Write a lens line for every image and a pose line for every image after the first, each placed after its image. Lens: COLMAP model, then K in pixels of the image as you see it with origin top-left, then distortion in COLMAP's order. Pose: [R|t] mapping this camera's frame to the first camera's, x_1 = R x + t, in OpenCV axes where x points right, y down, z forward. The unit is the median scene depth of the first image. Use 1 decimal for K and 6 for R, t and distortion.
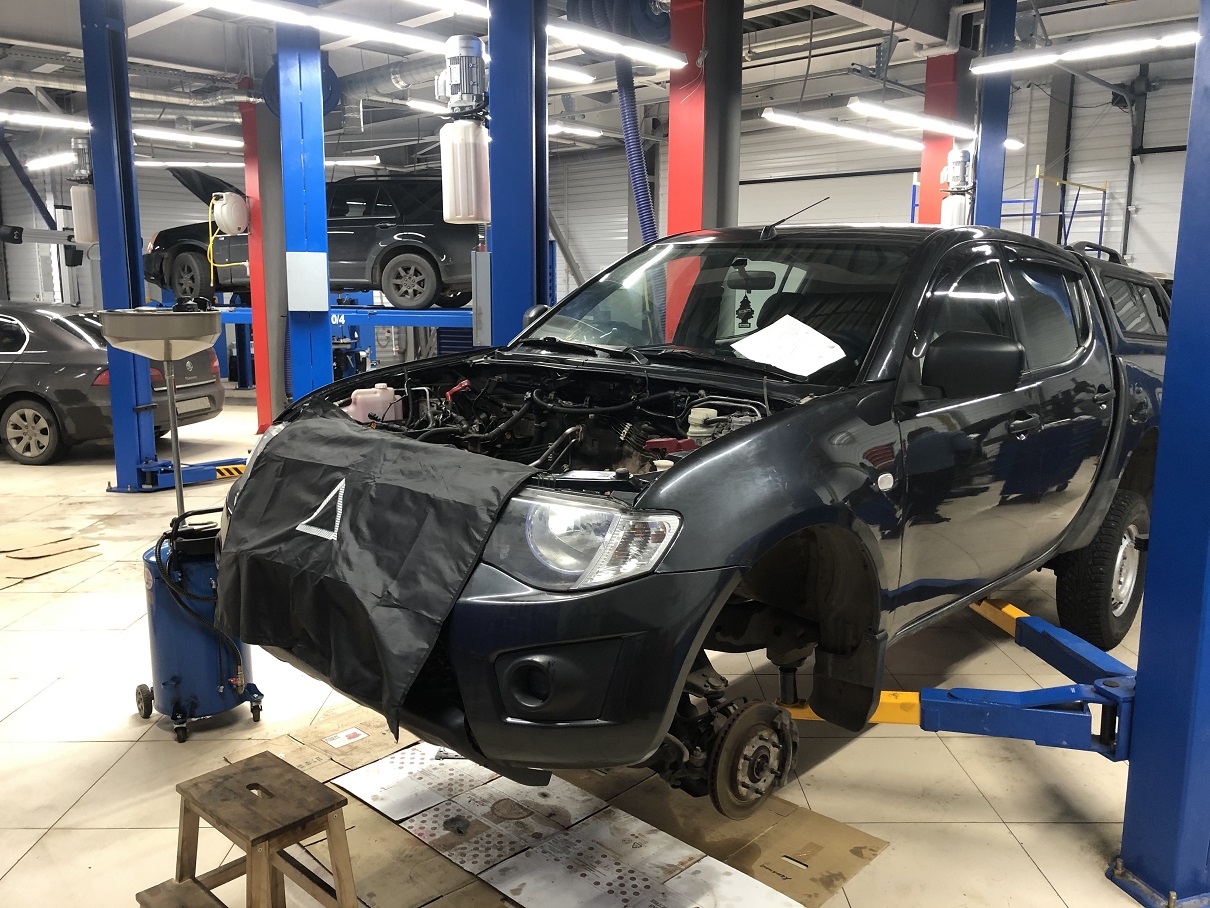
lens RADIAL K [[1006.8, 0, 600.3], [0, 1006.8, 459.0], [0, 0, 1]] dist [0.016853, -0.015145]
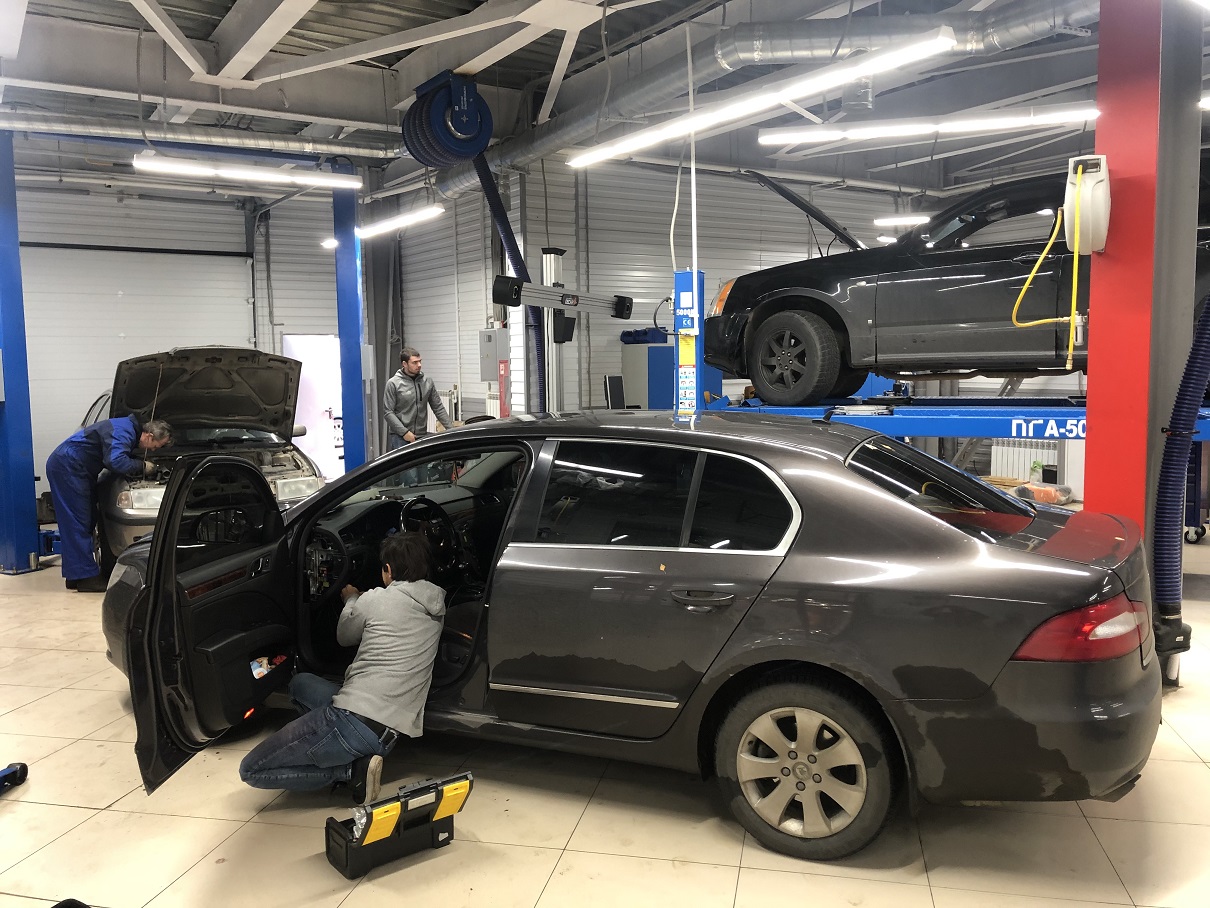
lens RADIAL K [[1006.8, 0, 609.5], [0, 1006.8, 449.0], [0, 0, 1]] dist [0.016853, -0.015145]
pose [[0.978176, -0.004383, -0.207731, -0.555682], [-0.012011, 0.996913, -0.077592, -0.115710], [0.207430, 0.078394, 0.975104, 0.607892]]
